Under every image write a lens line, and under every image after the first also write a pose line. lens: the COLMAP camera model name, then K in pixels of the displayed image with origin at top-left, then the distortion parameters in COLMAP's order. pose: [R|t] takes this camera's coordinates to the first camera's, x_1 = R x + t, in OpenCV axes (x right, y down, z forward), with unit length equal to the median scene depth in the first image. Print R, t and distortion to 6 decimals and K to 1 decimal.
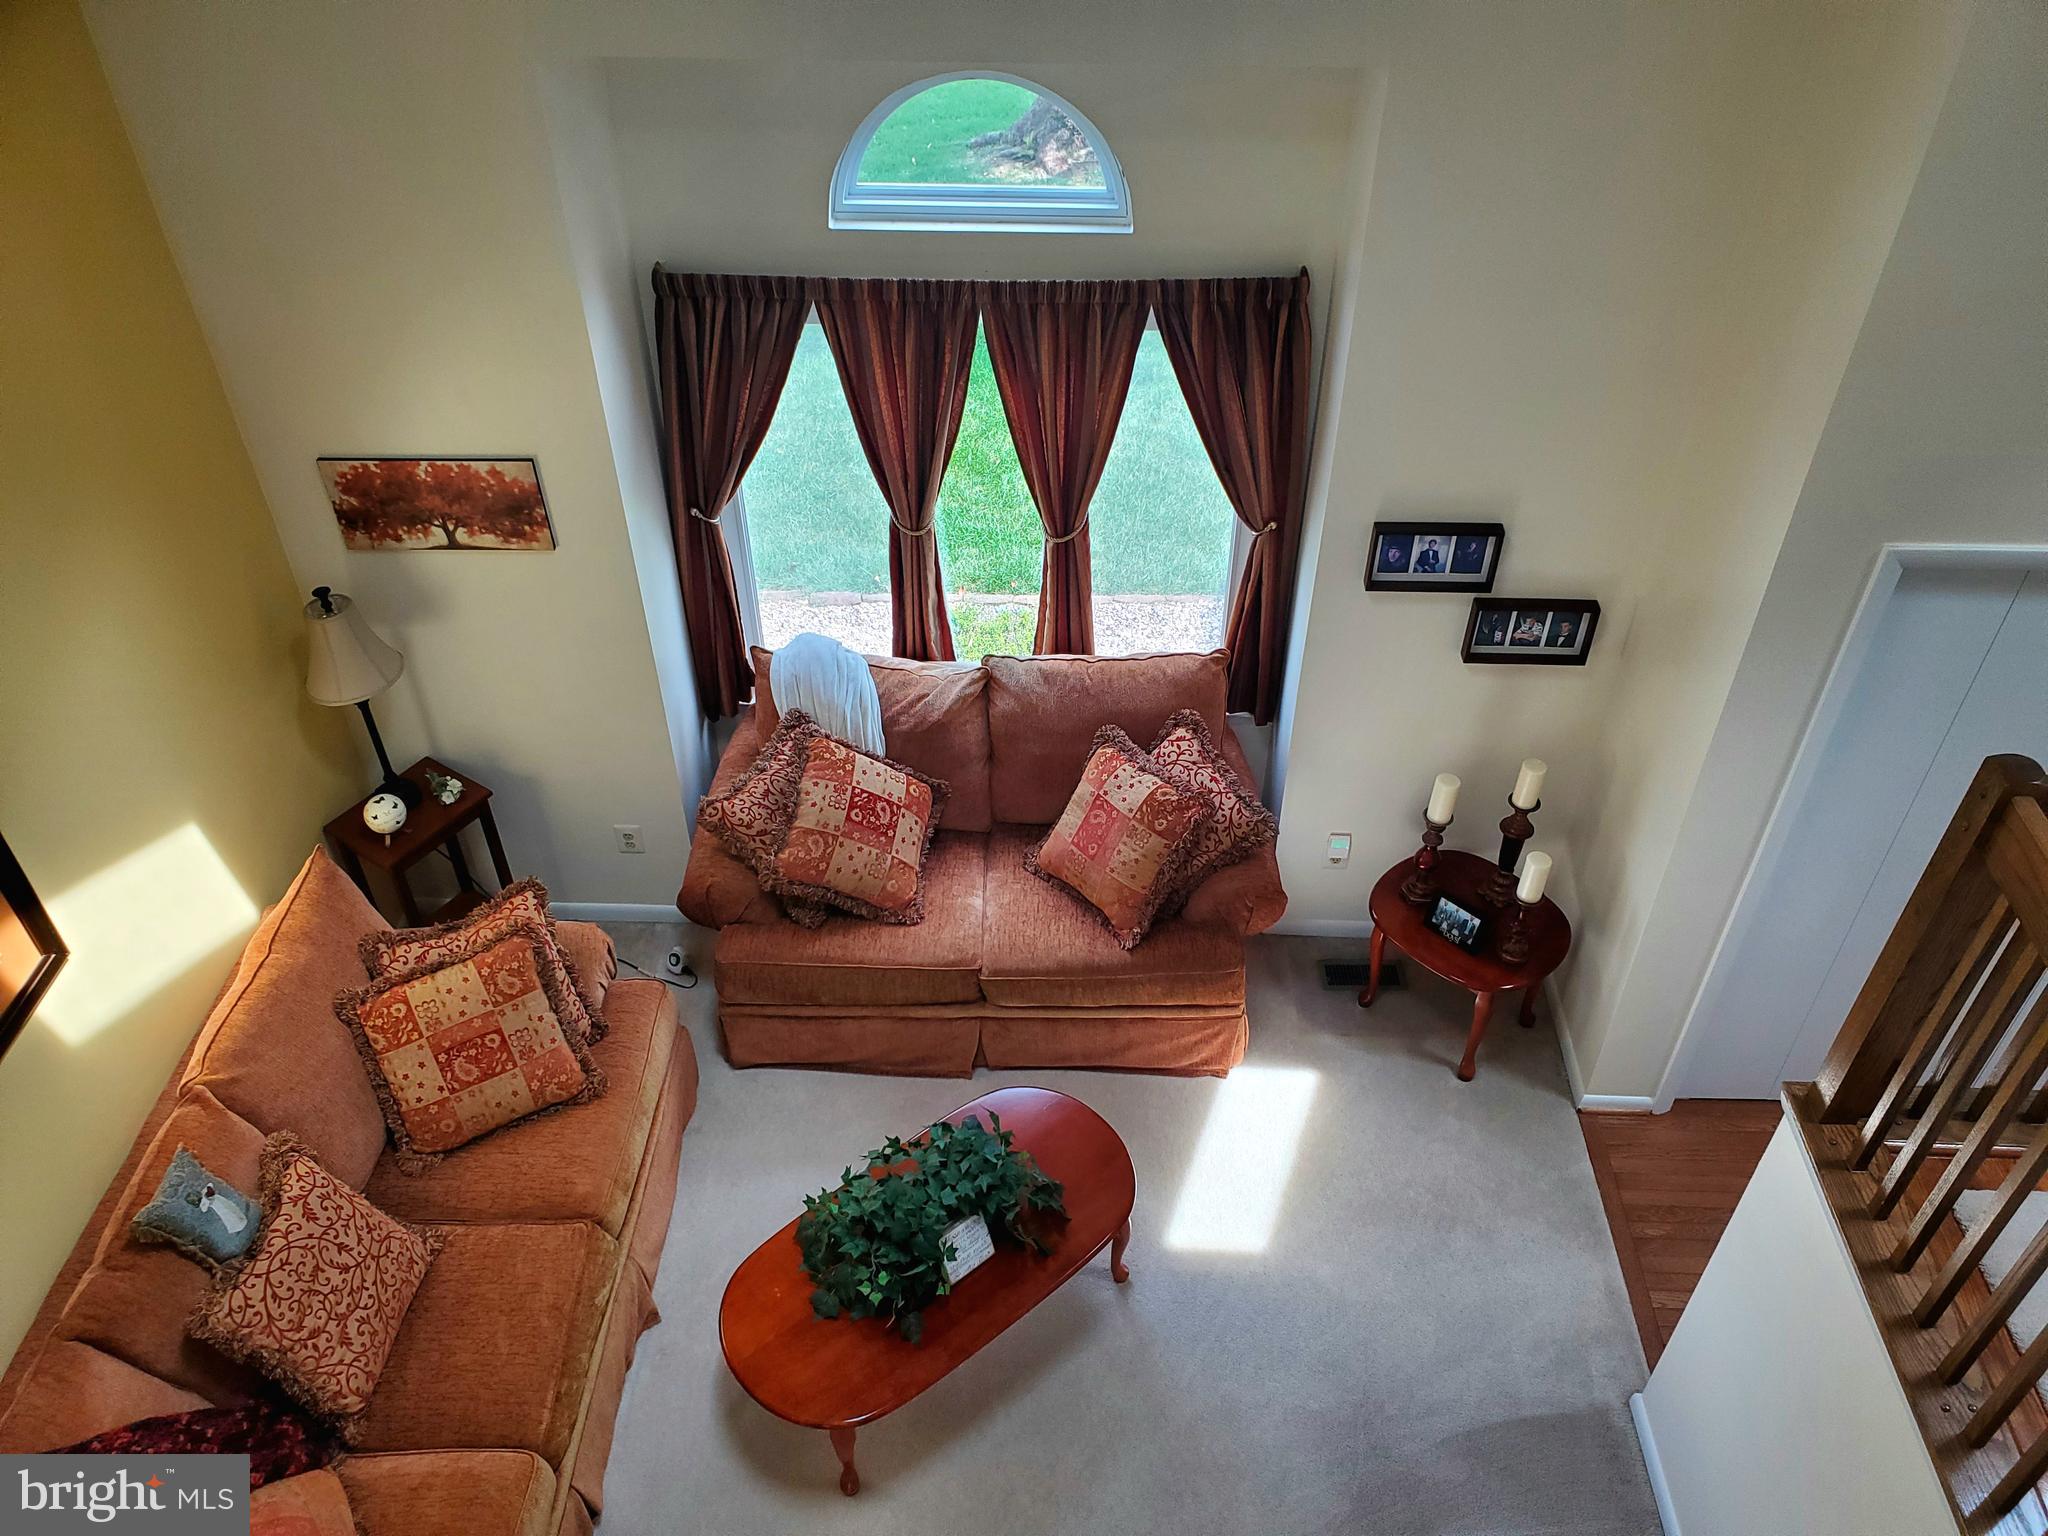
lens RADIAL K [[1615.8, 0, 1029.6], [0, 1615.8, 780.2], [0, 0, 1]] dist [0.076043, -0.125875]
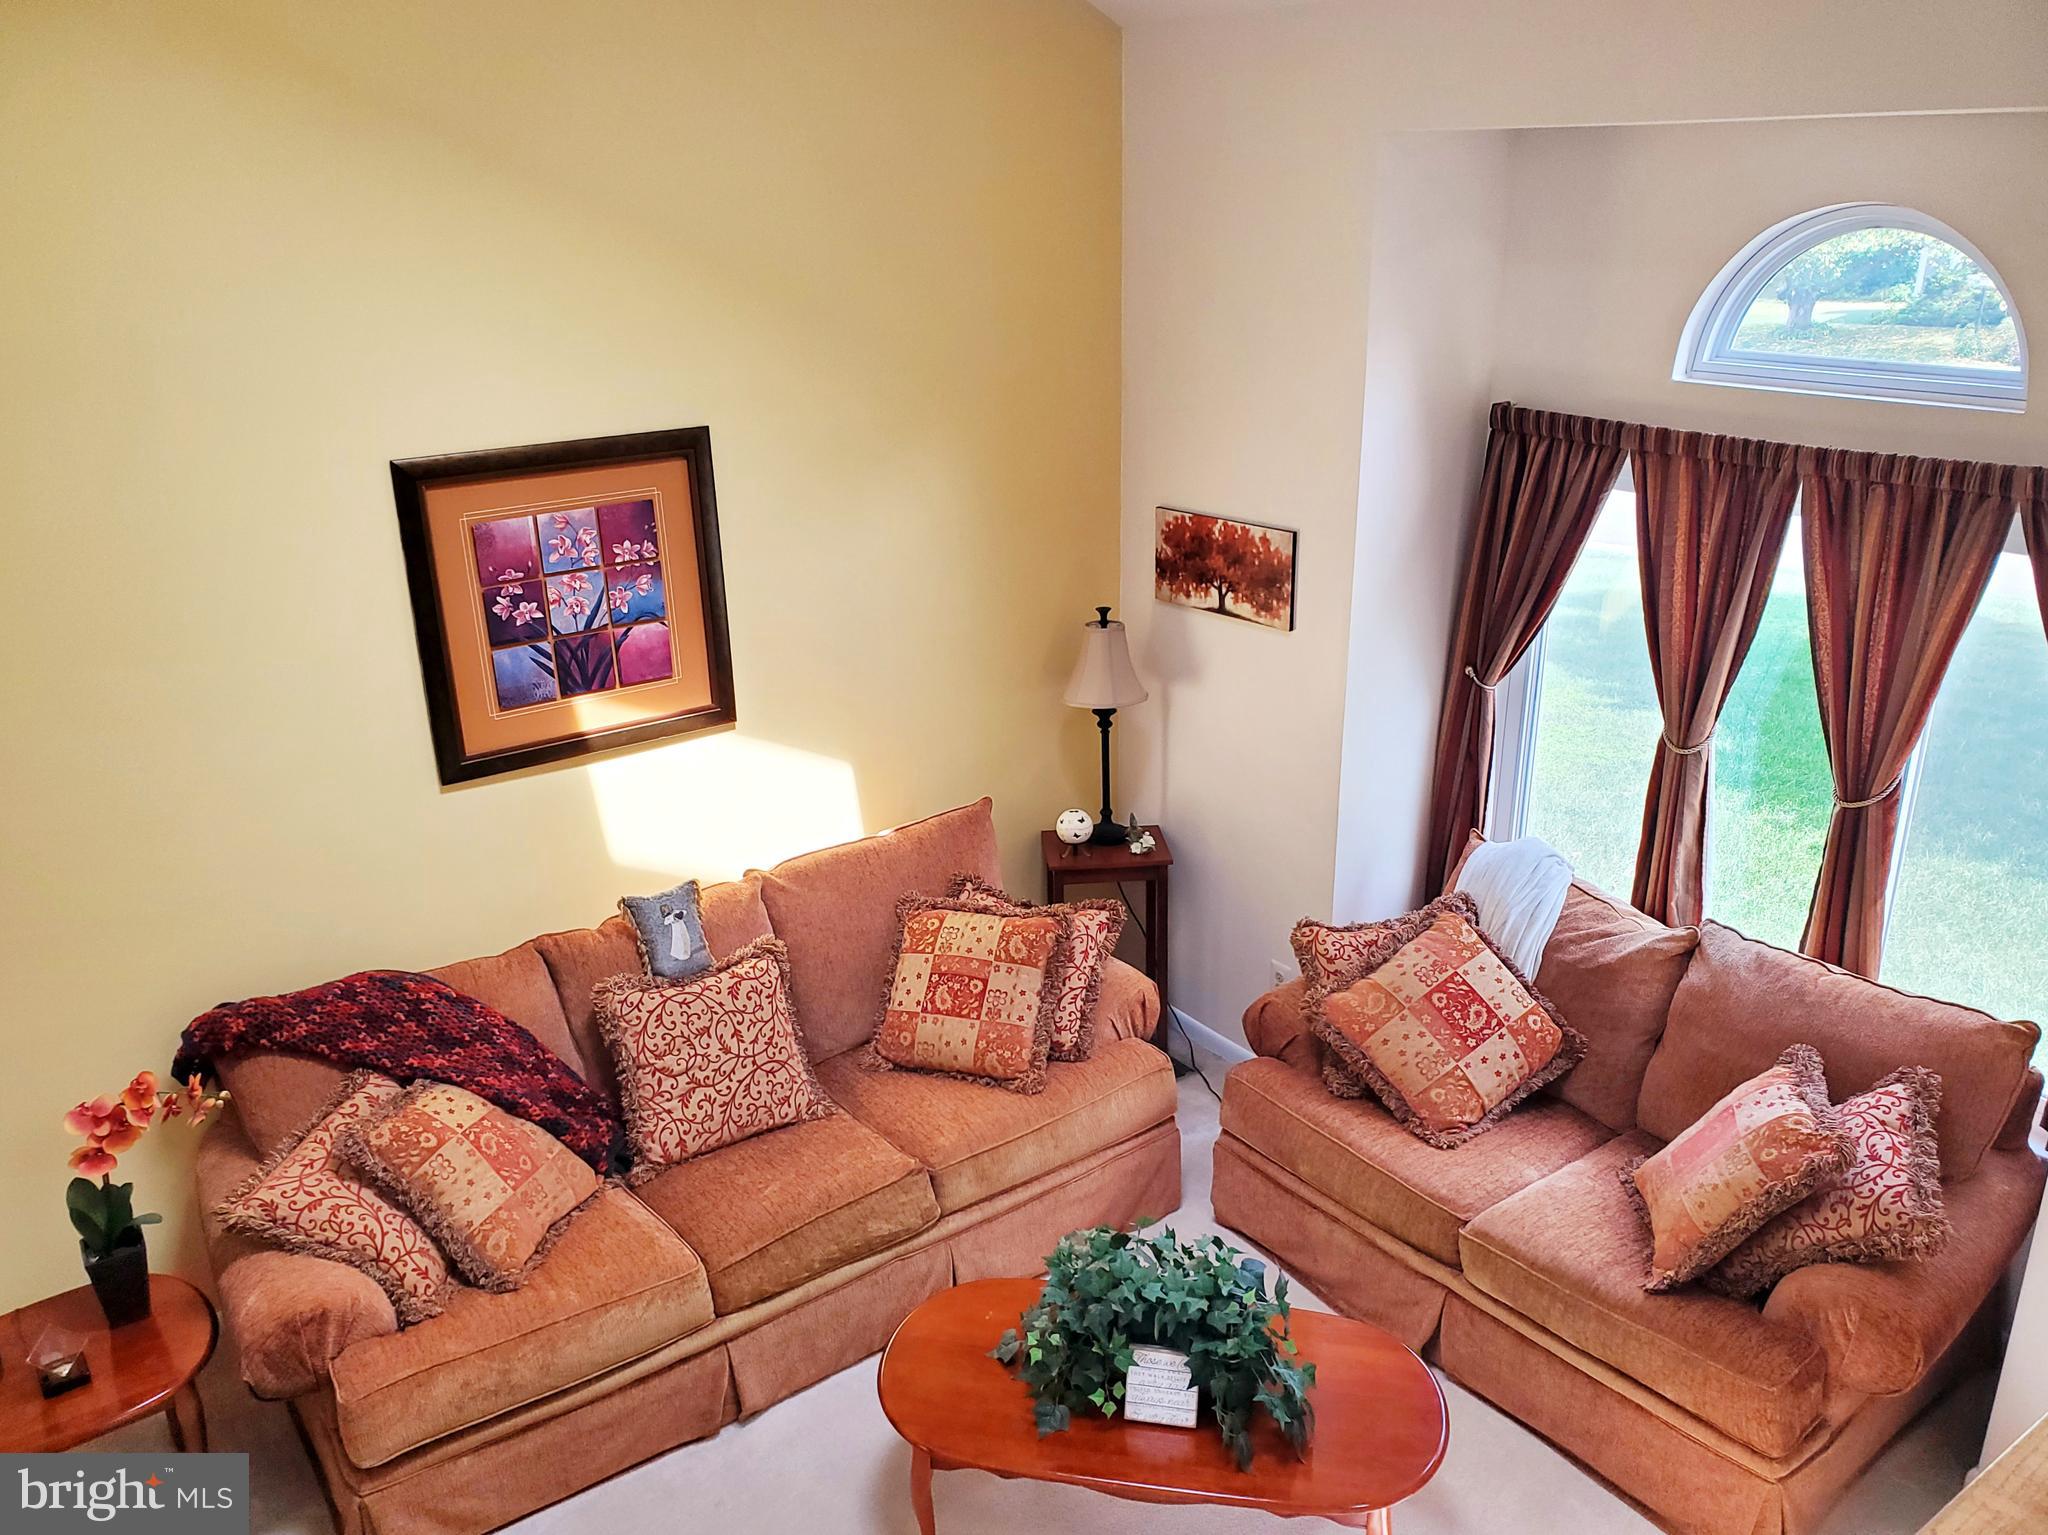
lens RADIAL K [[1615.8, 0, 1017.0], [0, 1615.8, 766.5], [0, 0, 1]] dist [0.076043, -0.125875]
pose [[0.606556, 0.252523, -0.753871, 0.397534], [-0.508523, 0.852113, -0.123720, 0.145839], [0.611142, 0.458404, 0.645268, 0.278829]]
